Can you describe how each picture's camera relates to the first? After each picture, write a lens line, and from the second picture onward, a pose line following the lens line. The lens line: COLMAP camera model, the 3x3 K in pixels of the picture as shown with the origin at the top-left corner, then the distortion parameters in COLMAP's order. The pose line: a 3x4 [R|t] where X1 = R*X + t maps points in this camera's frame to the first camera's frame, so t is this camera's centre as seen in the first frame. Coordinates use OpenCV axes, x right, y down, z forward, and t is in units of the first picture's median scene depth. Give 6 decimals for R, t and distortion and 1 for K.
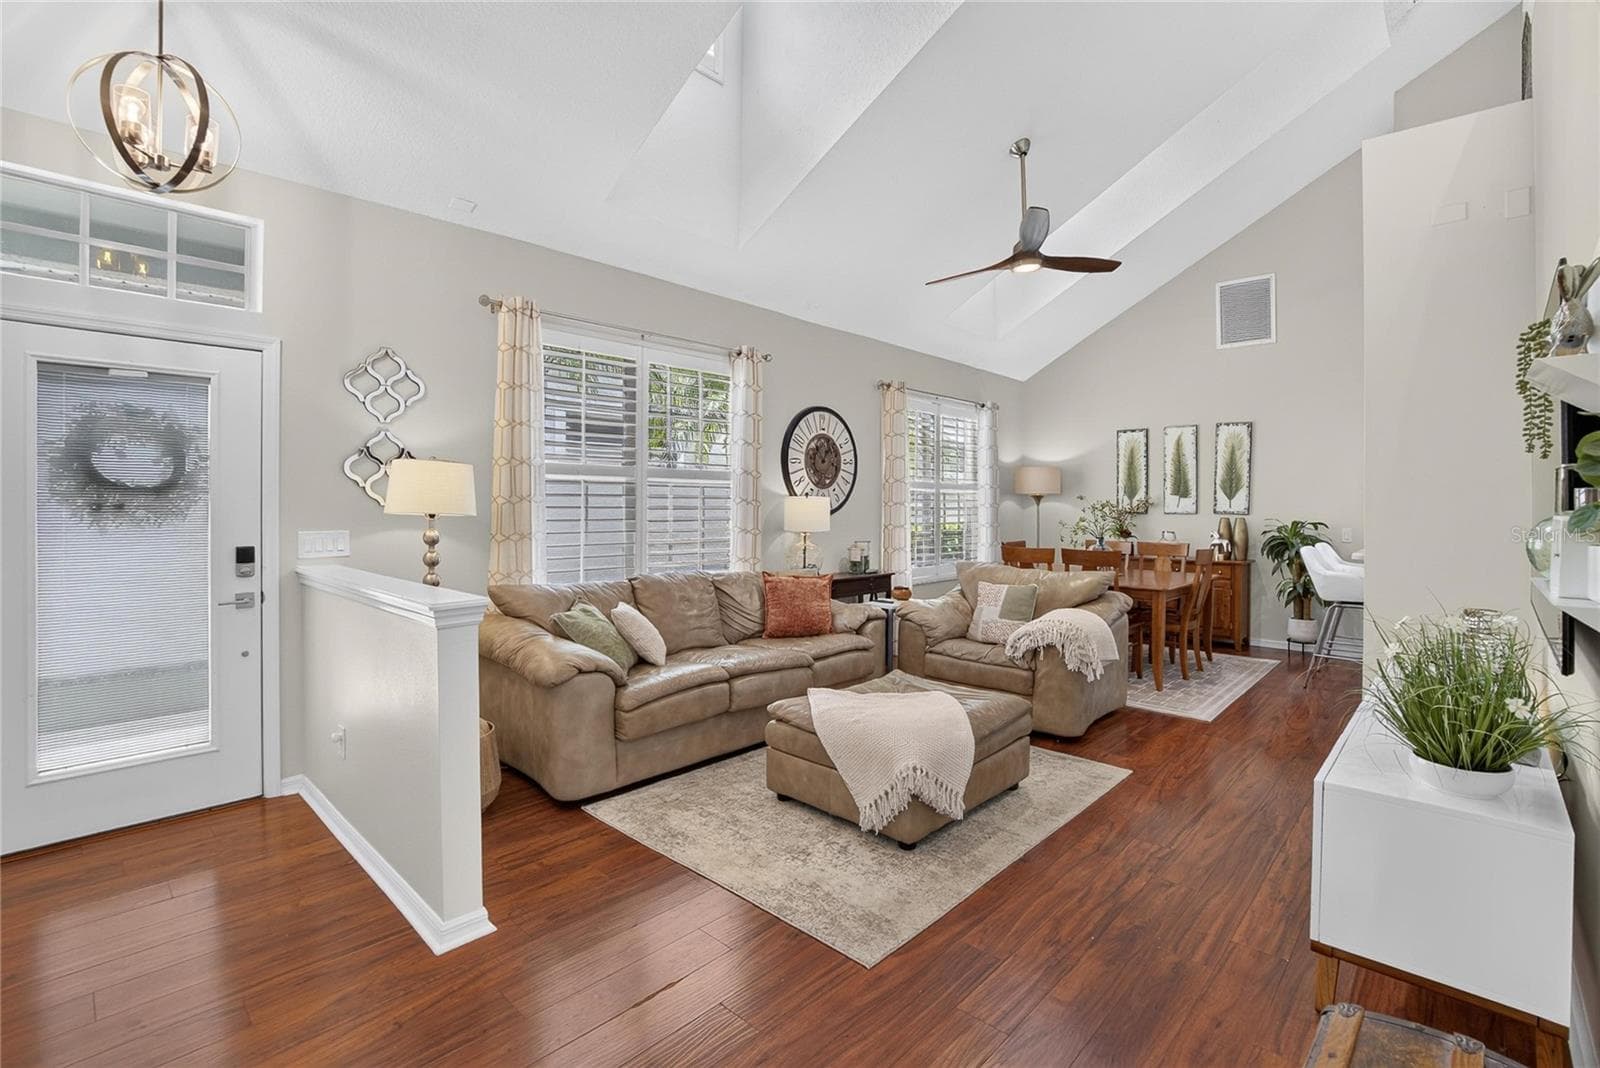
lens RADIAL K [[727.4, 0, 791.7], [0, 727.4, 497.5], [0, 0, 1]] dist [-0.034442, 0.002205]
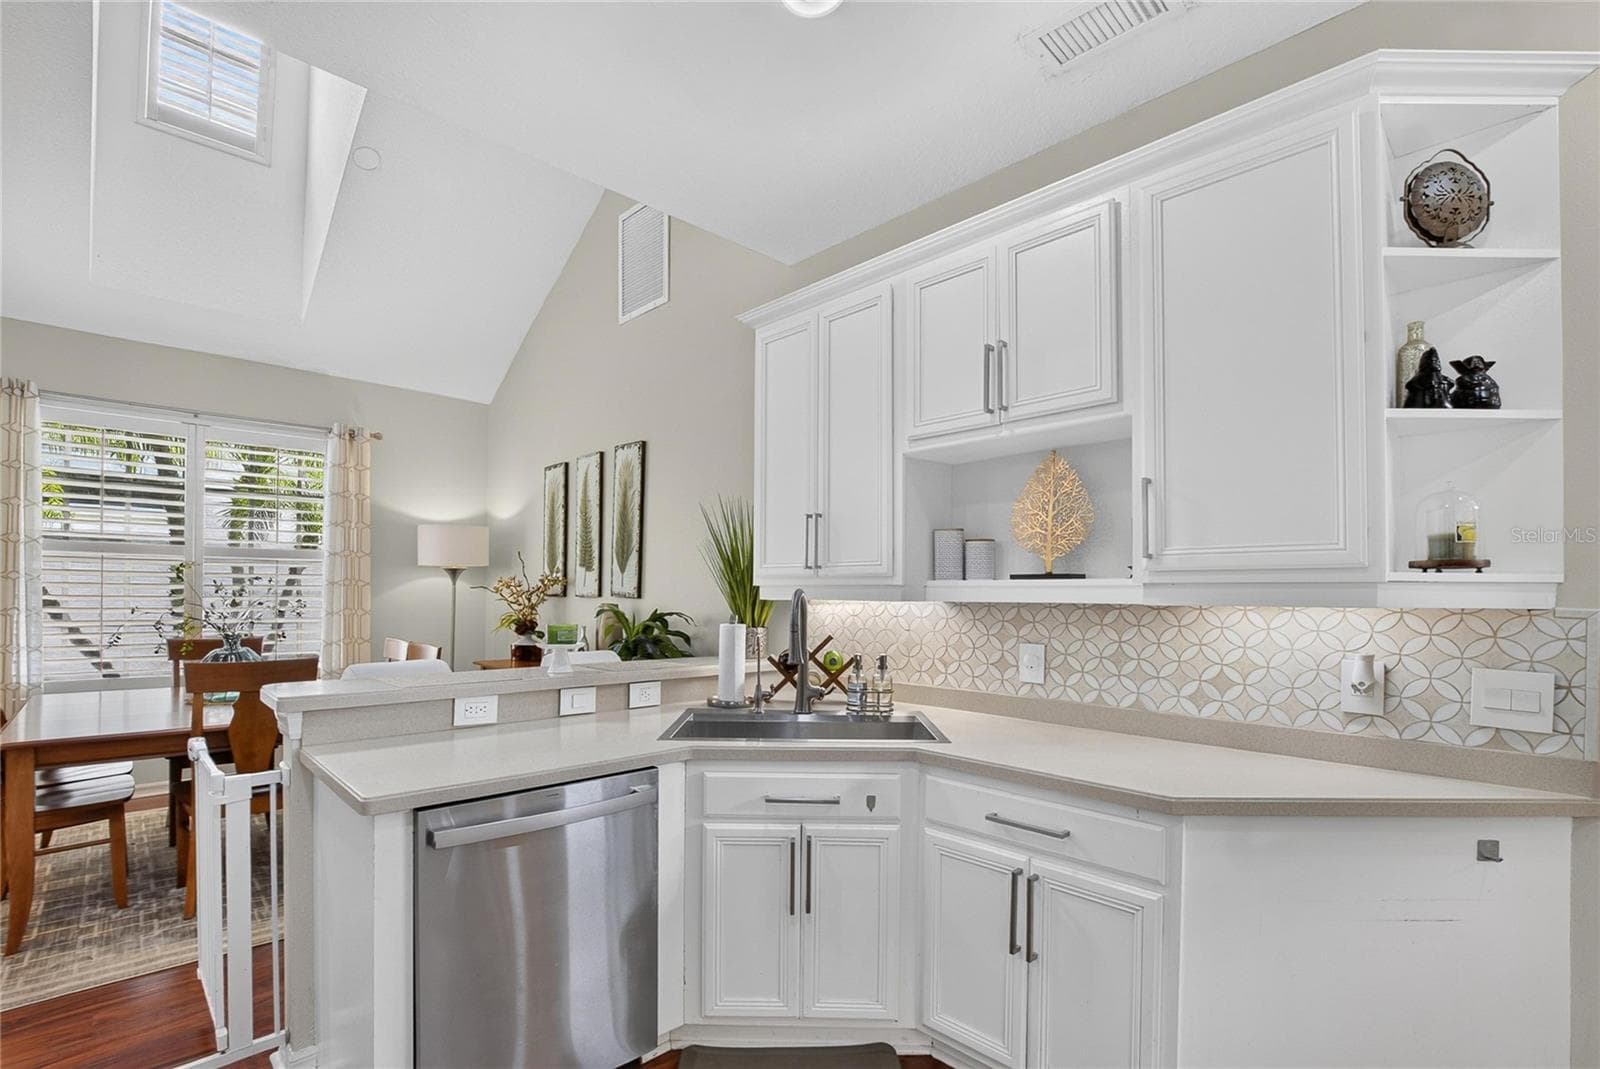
lens RADIAL K [[727.4, 0, 794.7], [0, 727.4, 582.0], [0, 0, 1]] dist [-0.034442, 0.002205]
pose [[0.999466, 0.000162, -0.032675, 0.769738], [-0.000210, 0.999999, -0.001448, 0.011326], [0.032674, 0.001454, 0.999465, 0.402886]]
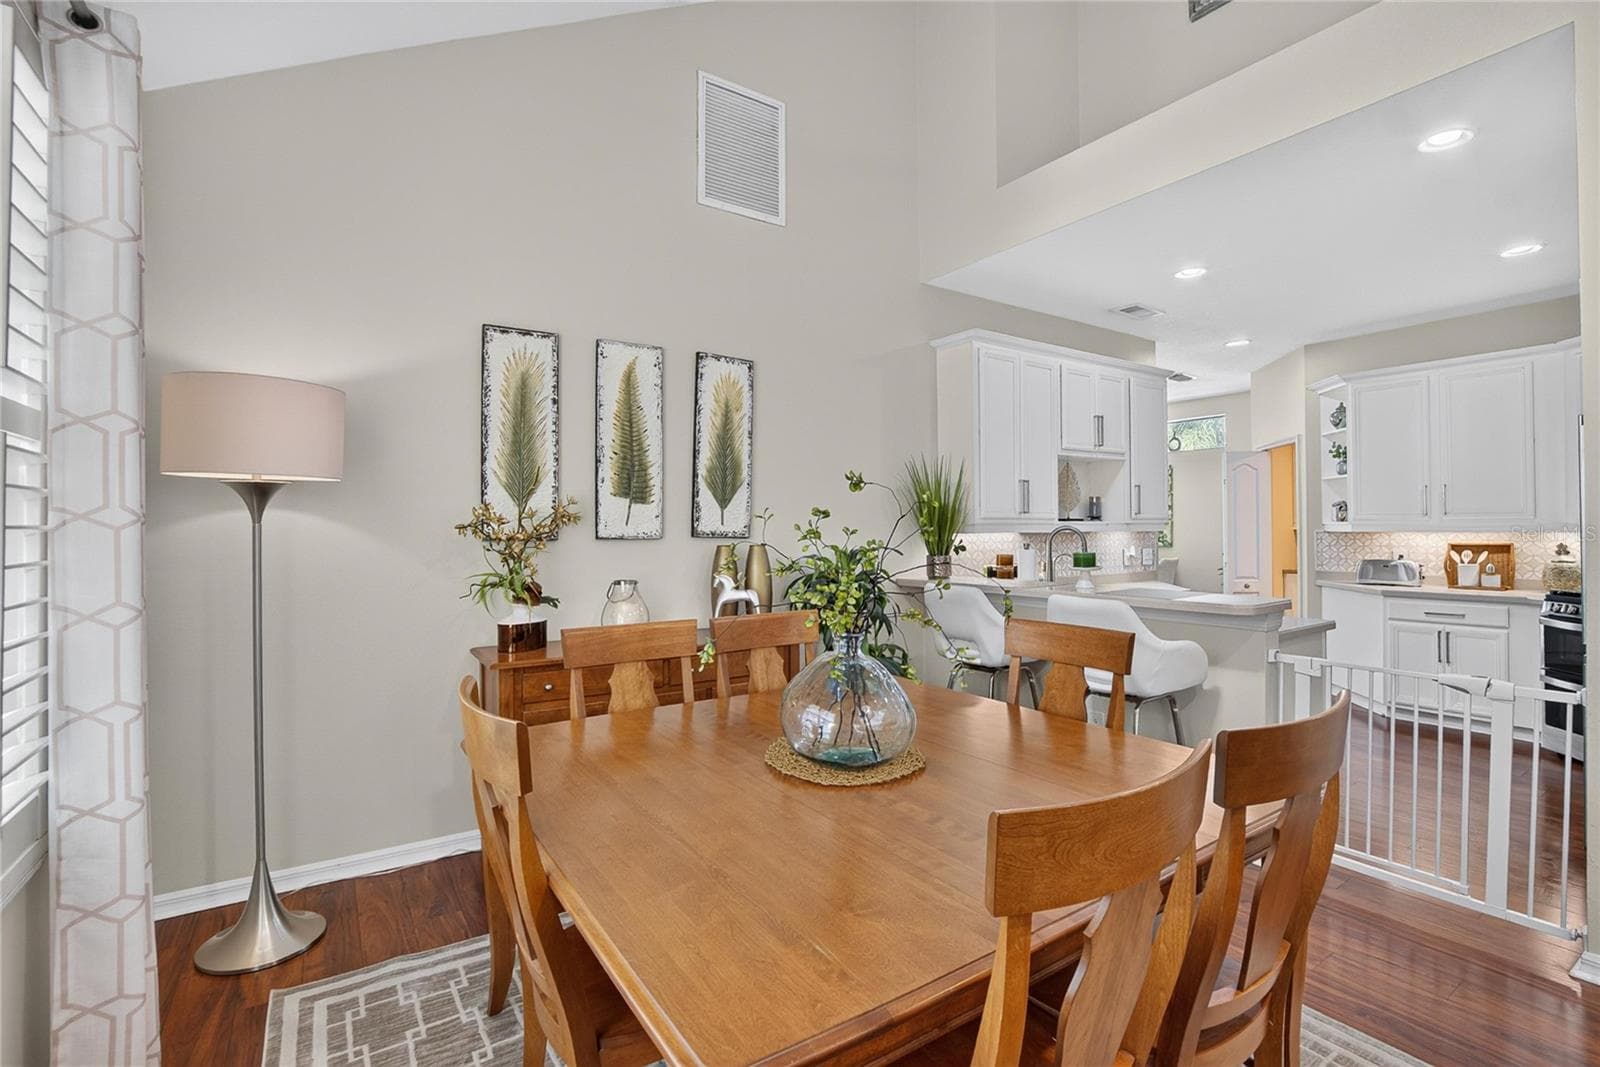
lens RADIAL K [[727.4, 0, 796.8], [0, 727.4, 522.9], [0, 0, 1]] dist [-0.034442, 0.002205]
pose [[0.212756, -0.000333, 0.977105, 0.126149], [-0.005681, 0.999983, 0.001578, 0.011980], [-0.977089, -0.005887, 0.212751, 0.838727]]
